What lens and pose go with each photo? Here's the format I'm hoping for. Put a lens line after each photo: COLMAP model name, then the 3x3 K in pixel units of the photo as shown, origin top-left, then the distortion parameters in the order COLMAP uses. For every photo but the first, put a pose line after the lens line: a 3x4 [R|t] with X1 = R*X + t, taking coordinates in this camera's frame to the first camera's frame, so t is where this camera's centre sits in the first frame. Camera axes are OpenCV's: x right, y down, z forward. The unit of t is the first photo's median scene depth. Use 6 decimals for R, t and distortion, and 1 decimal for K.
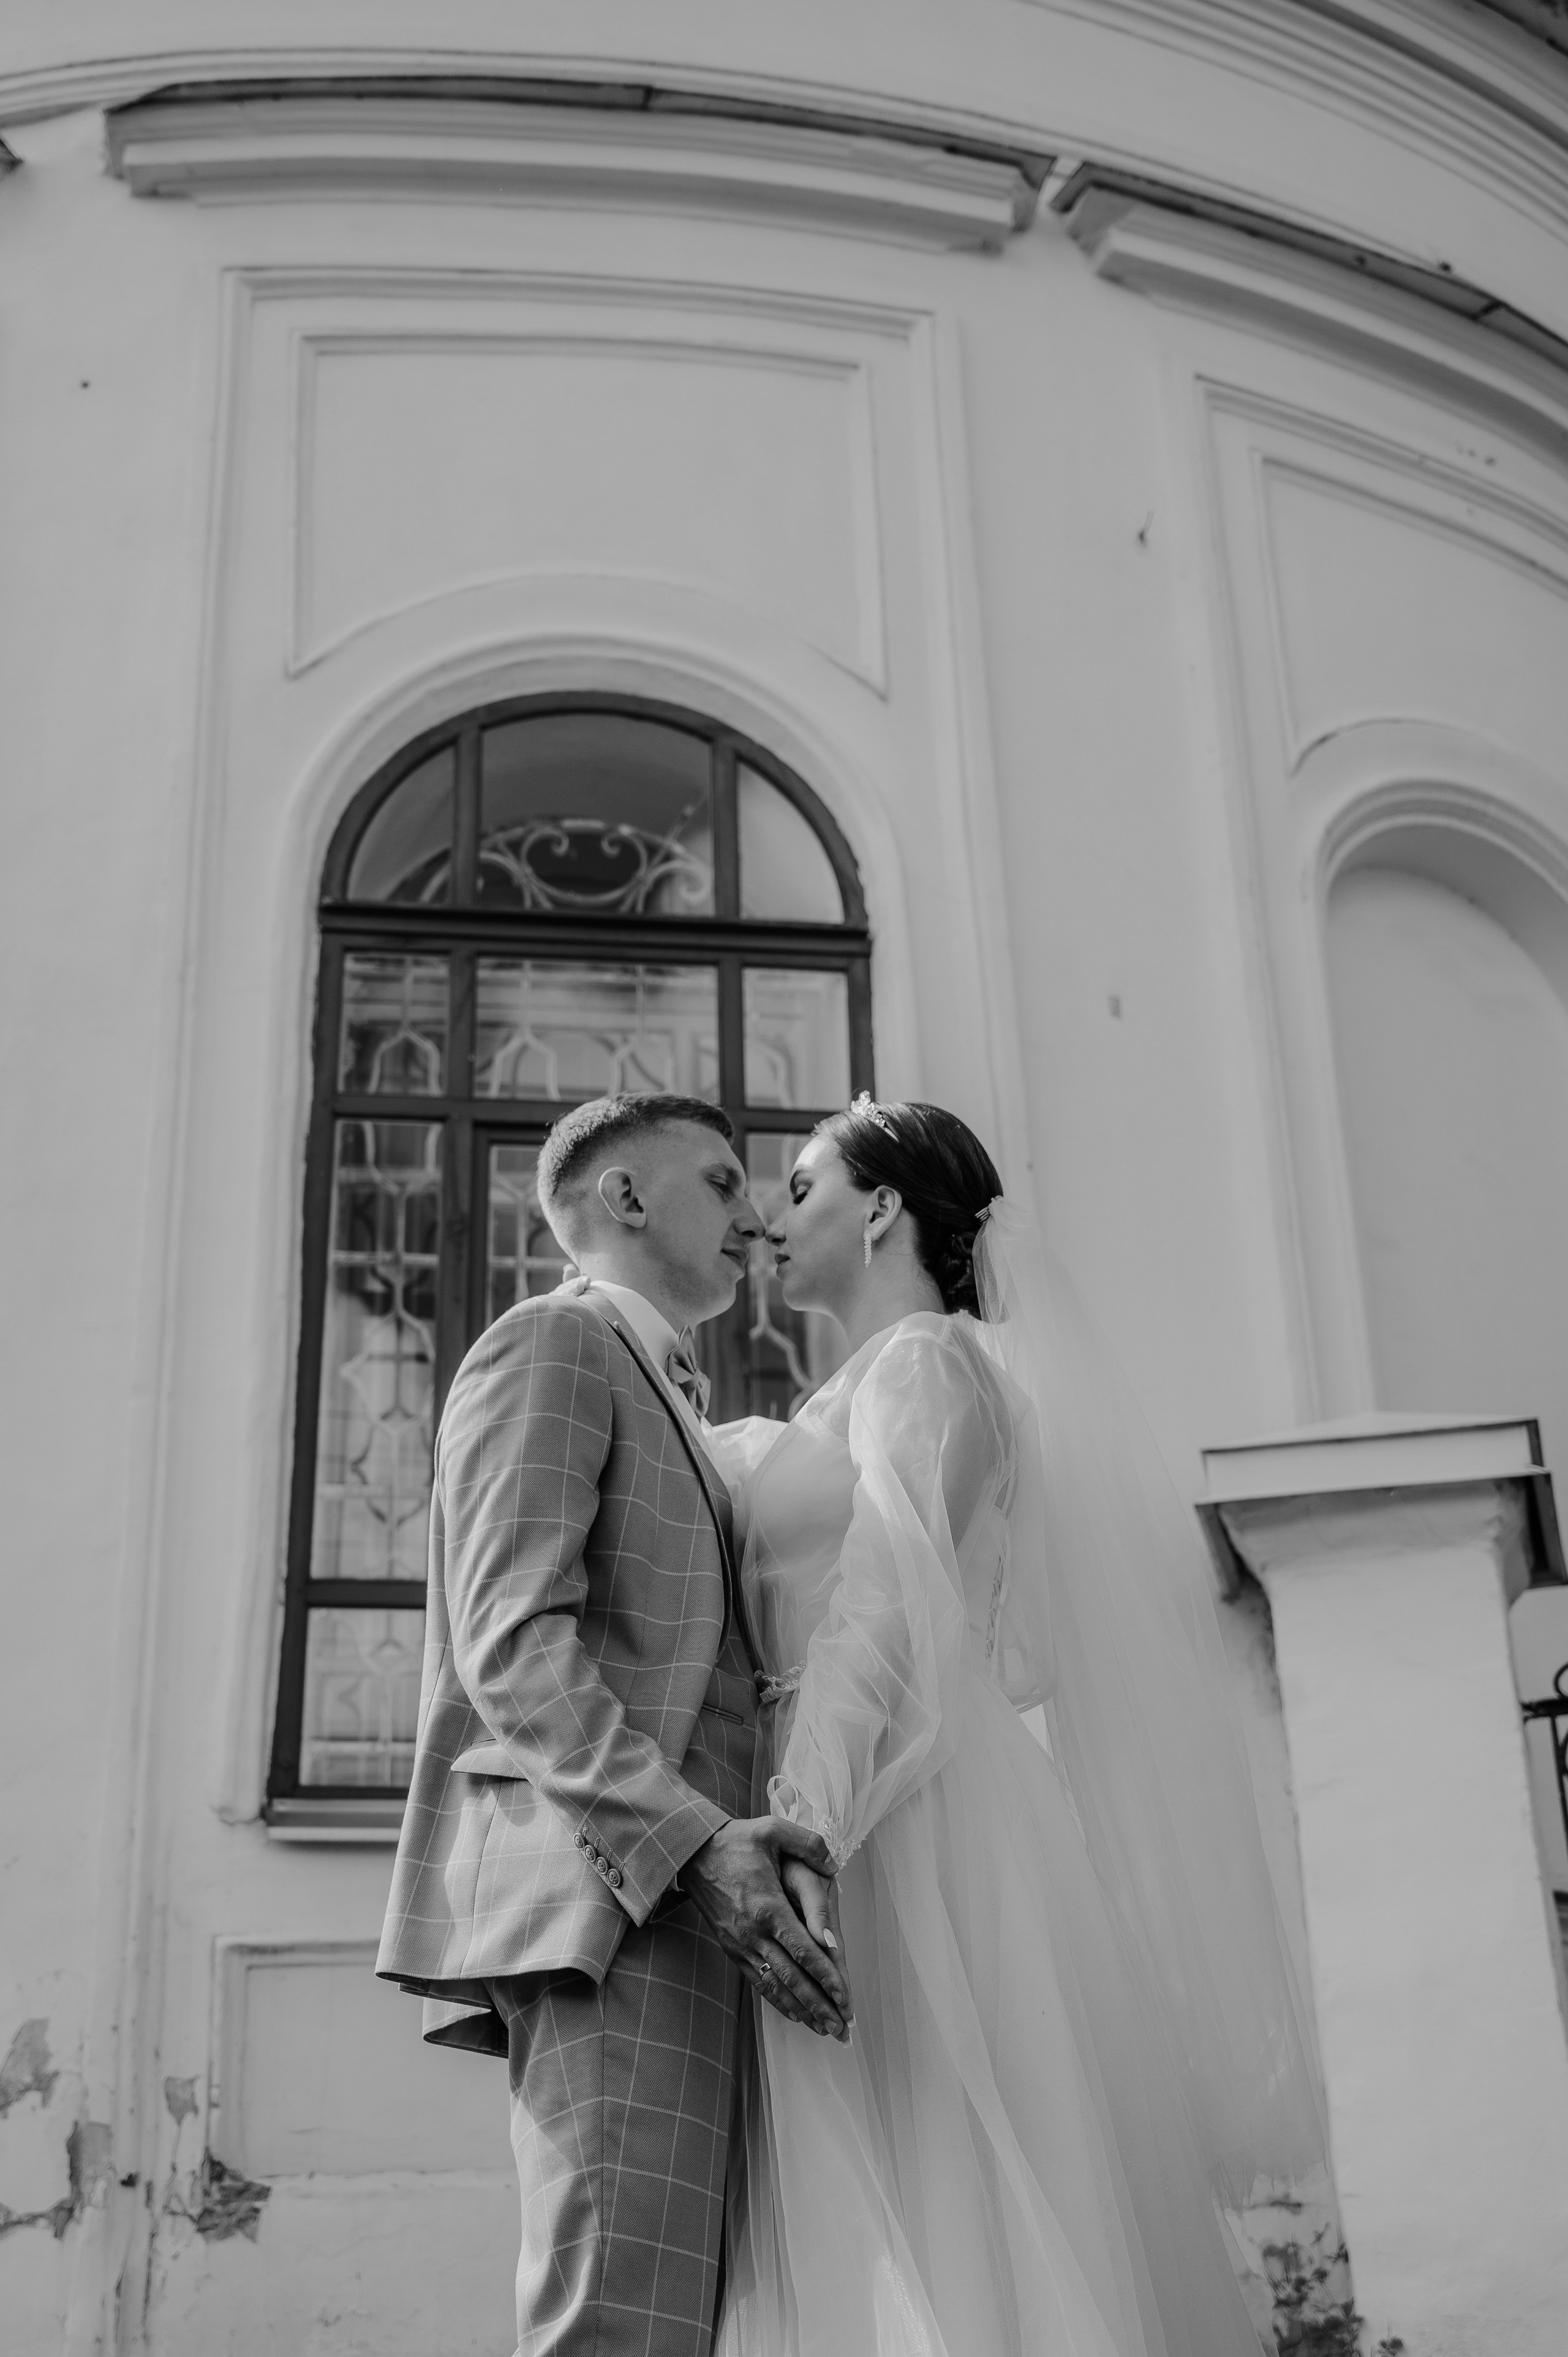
lens RADIAL K [[3188.2, 0, 786.2], [0, 3188.2, 1178.9], [0, 0, 1]] dist [-0.012605, 0.000000]
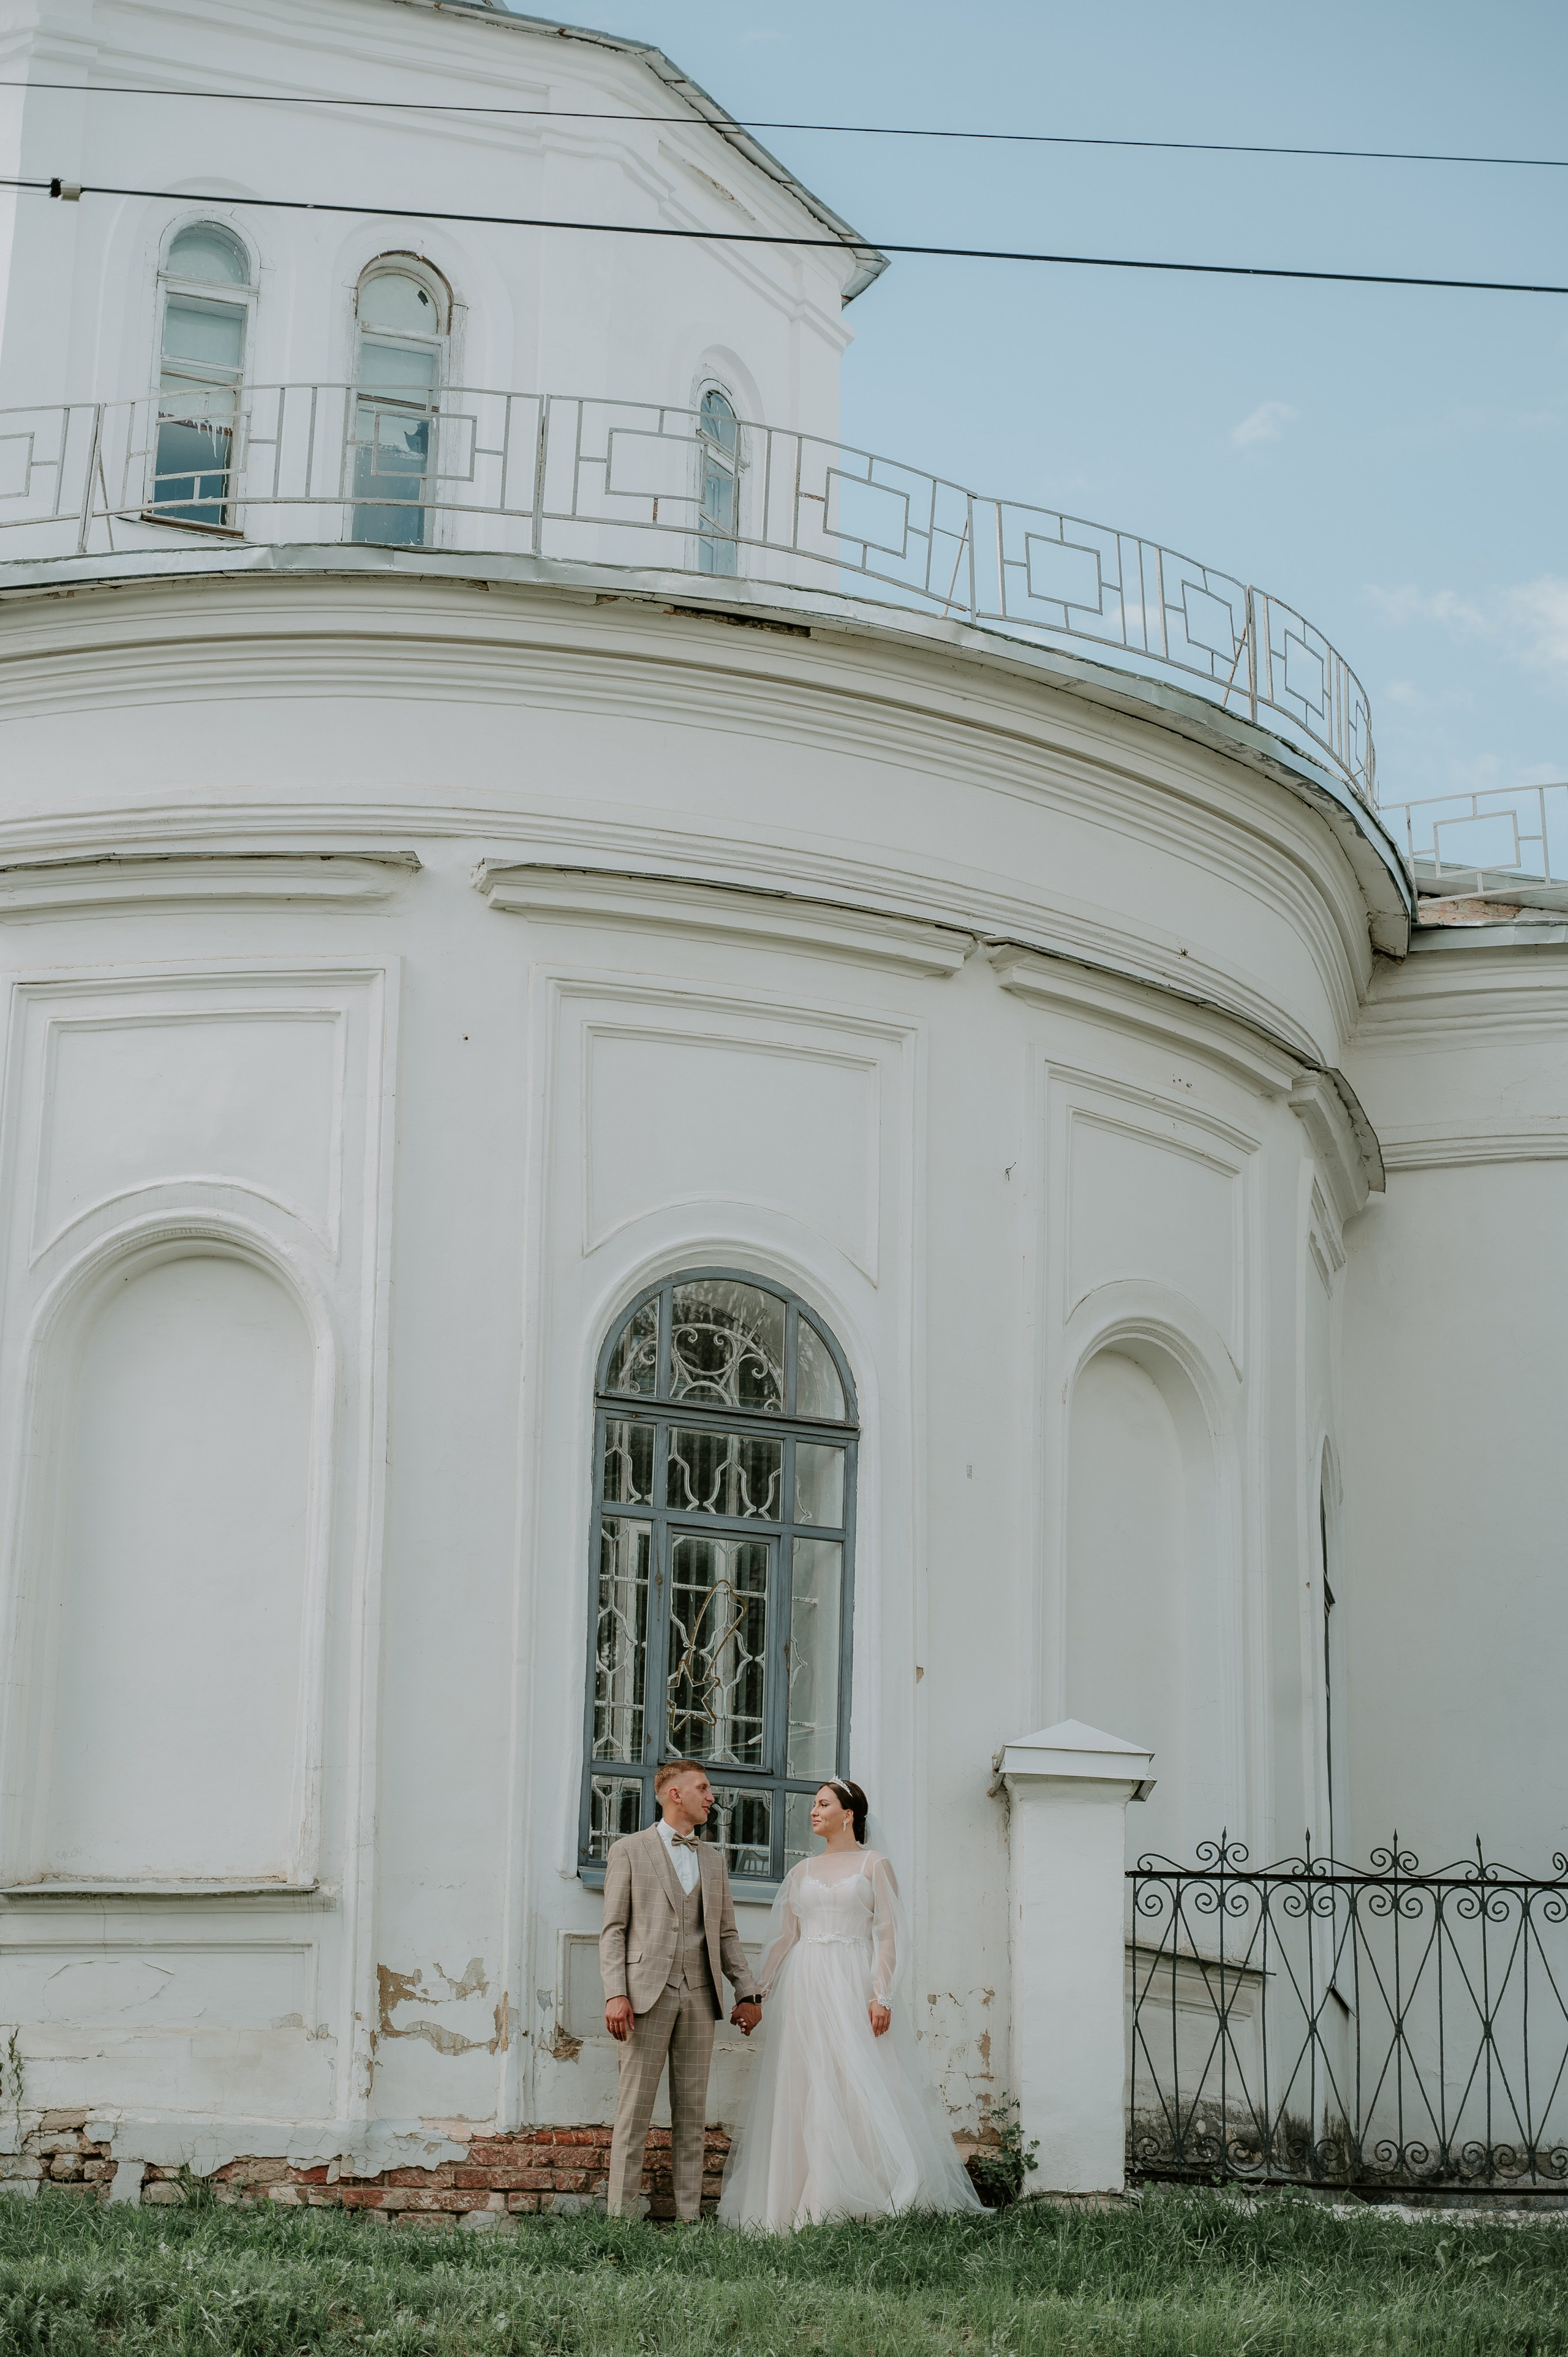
lens RADIAL K [[4628.4, 0, 783.8], [0, 4628.4, 1178.9], [0, 0, 1]] dist [-0.086932, 0.000000]
pose [[0.963230, 0.127257, 0.236630, -0.692148], [-0.171853, 0.968809, 0.178535, -0.707142], [-0.206530, -0.212636, 0.955056, -1.624566]]
